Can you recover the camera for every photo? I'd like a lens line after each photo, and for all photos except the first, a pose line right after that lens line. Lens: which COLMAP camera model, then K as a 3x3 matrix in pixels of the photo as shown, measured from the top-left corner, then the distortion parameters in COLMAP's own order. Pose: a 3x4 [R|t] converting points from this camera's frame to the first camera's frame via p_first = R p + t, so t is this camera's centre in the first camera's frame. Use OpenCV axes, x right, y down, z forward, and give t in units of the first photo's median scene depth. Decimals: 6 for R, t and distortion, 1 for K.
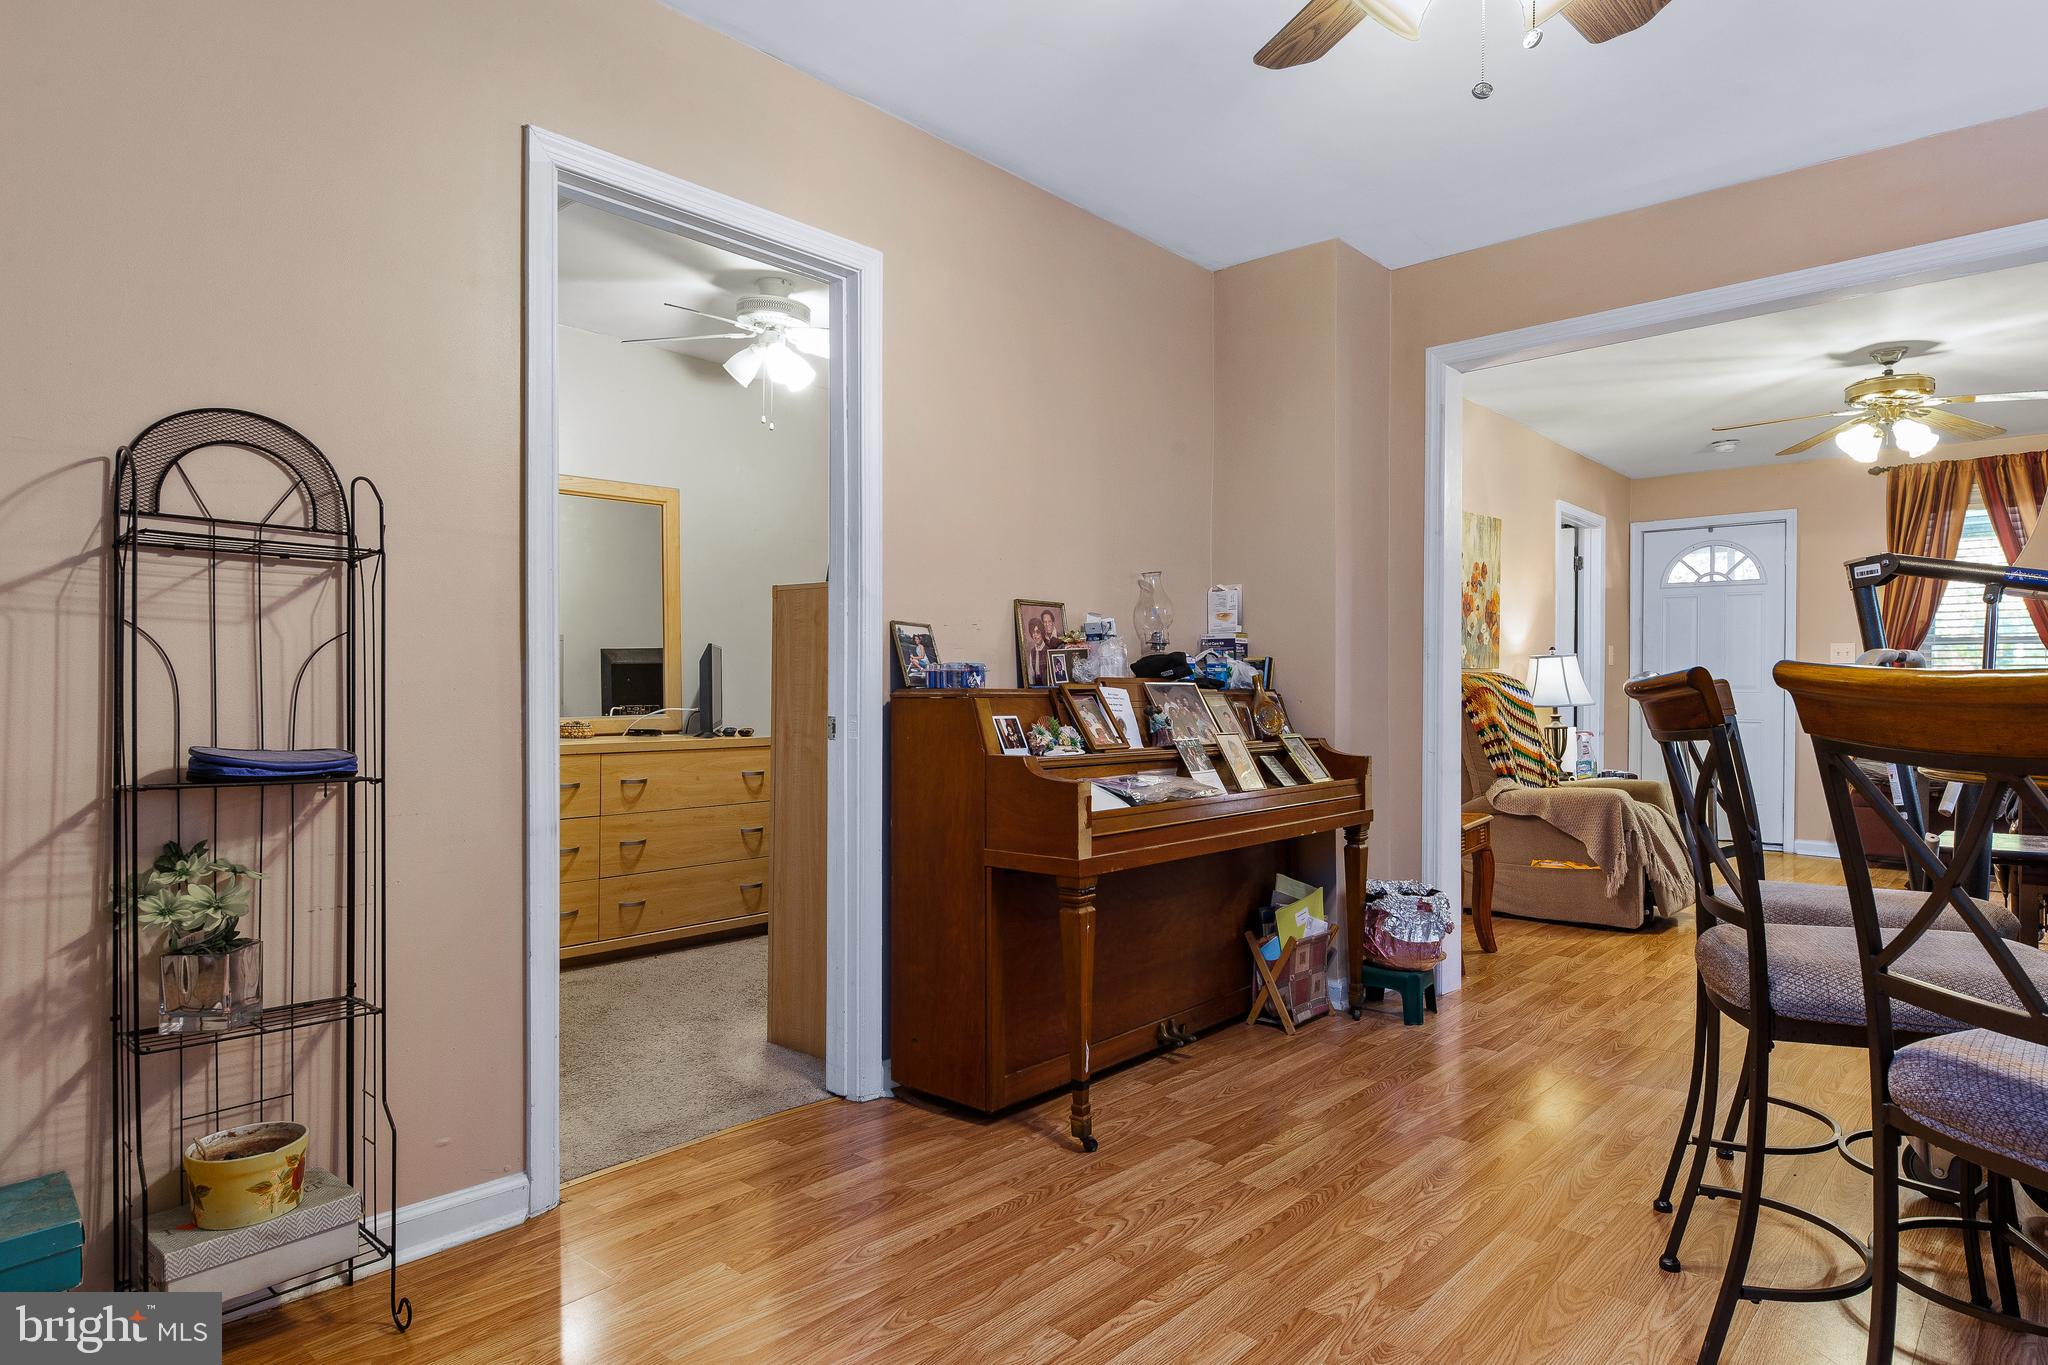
lens RADIAL K [[1179.0, 0, 1025.4], [0, 1179.0, 682.1], [0, 0, 1]] dist [0.006788, -0.004990]
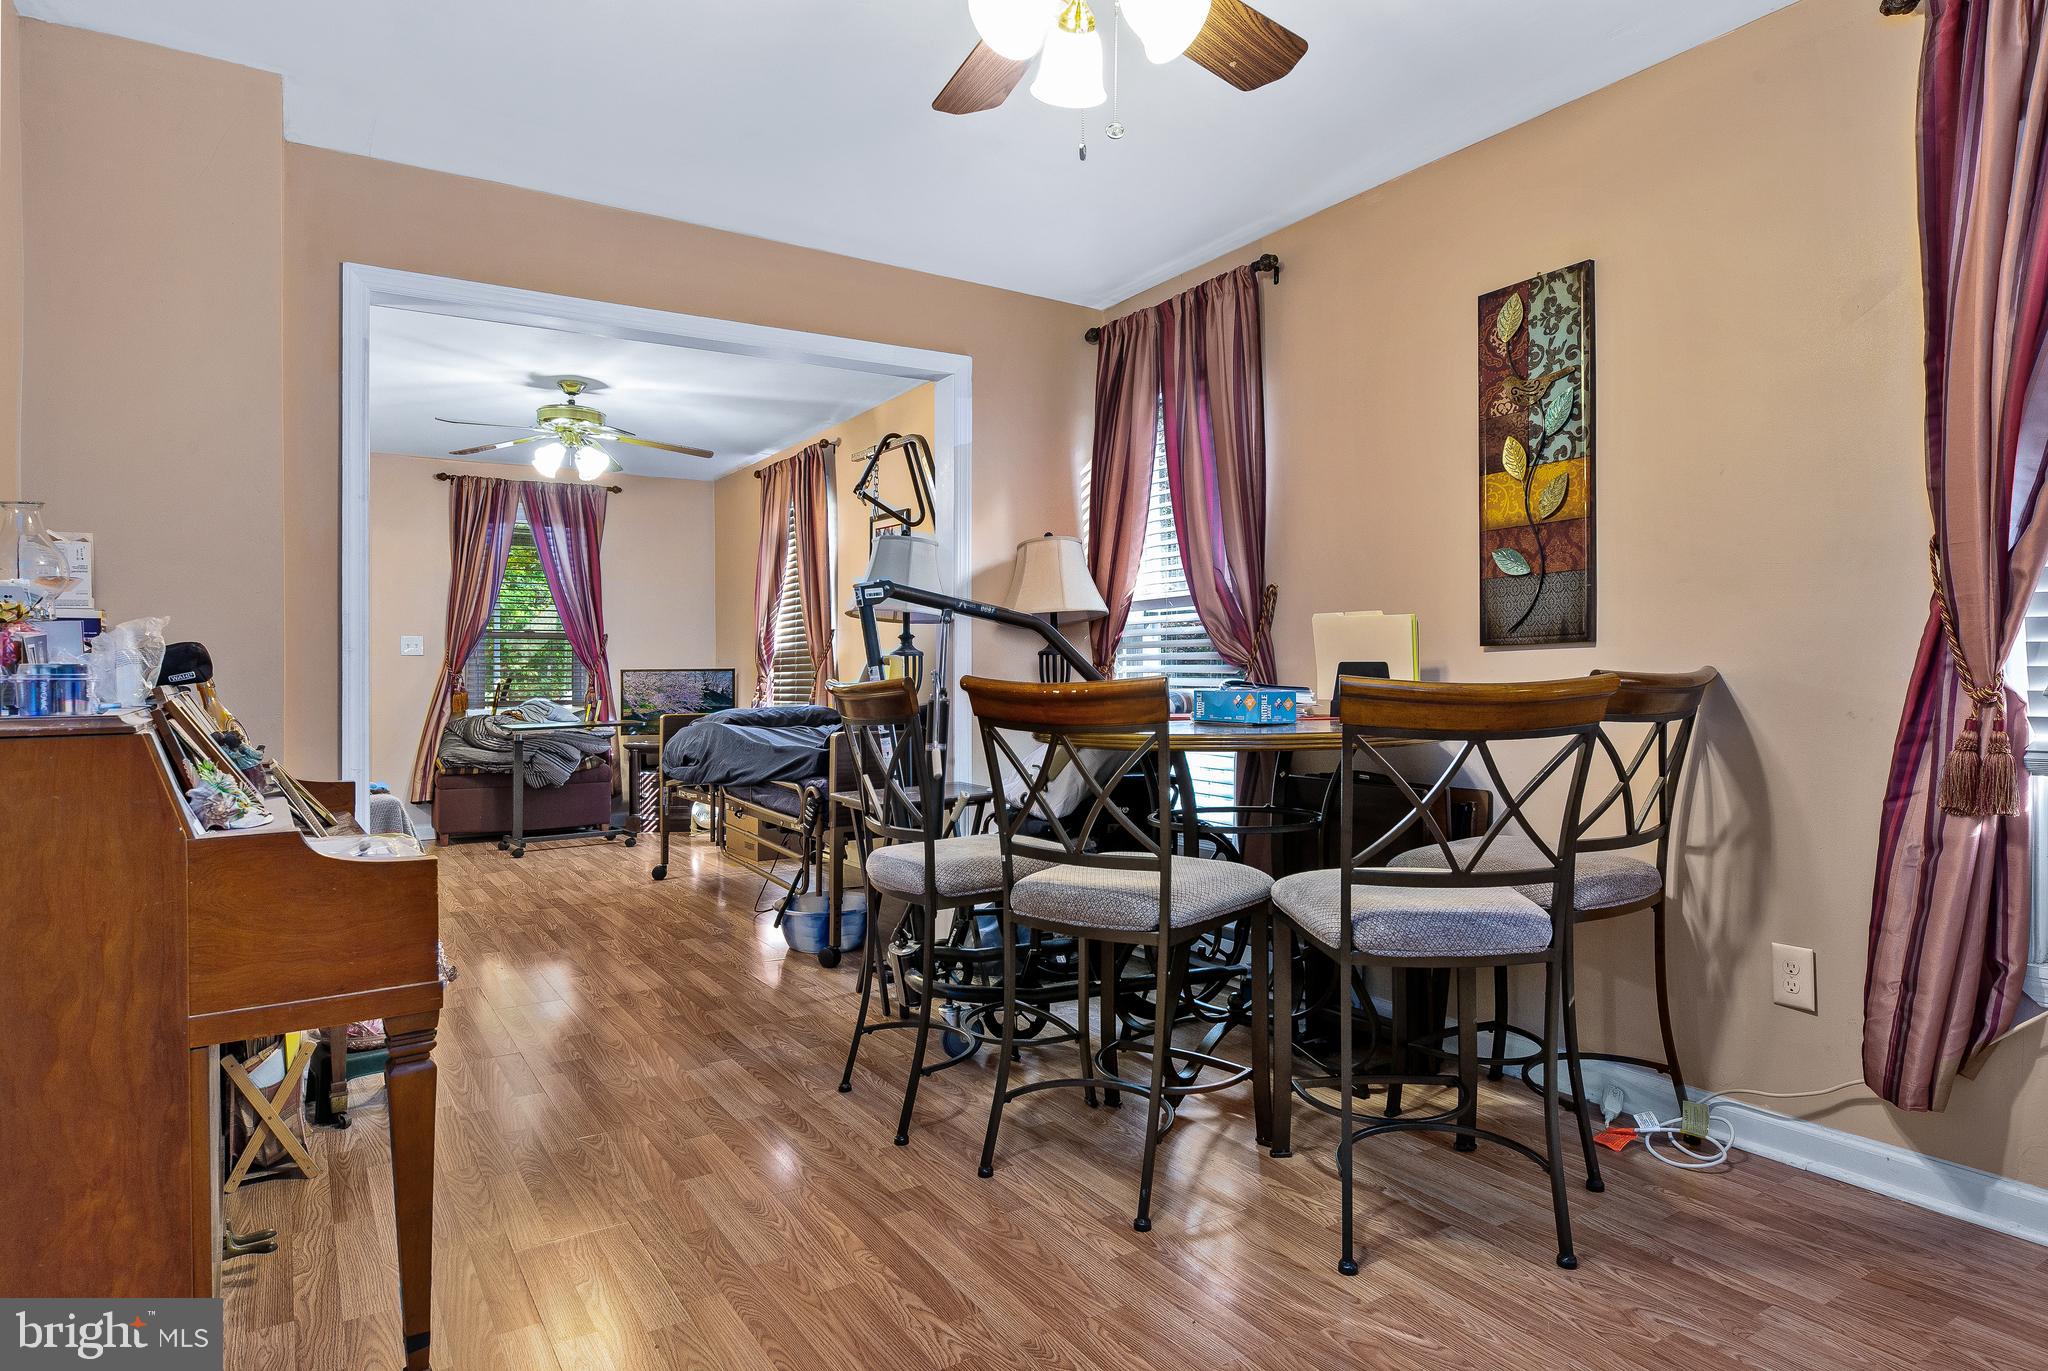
lens RADIAL K [[1179.0, 0, 1033.4], [0, 1179.0, 685.9], [0, 0, 1]] dist [0.006788, -0.004990]
pose [[0.260865, -0.017187, 0.965222, -0.257009], [0.001193, 0.999846, 0.017481, -0.009012], [-0.965375, -0.003409, 0.260845, 0.281597]]
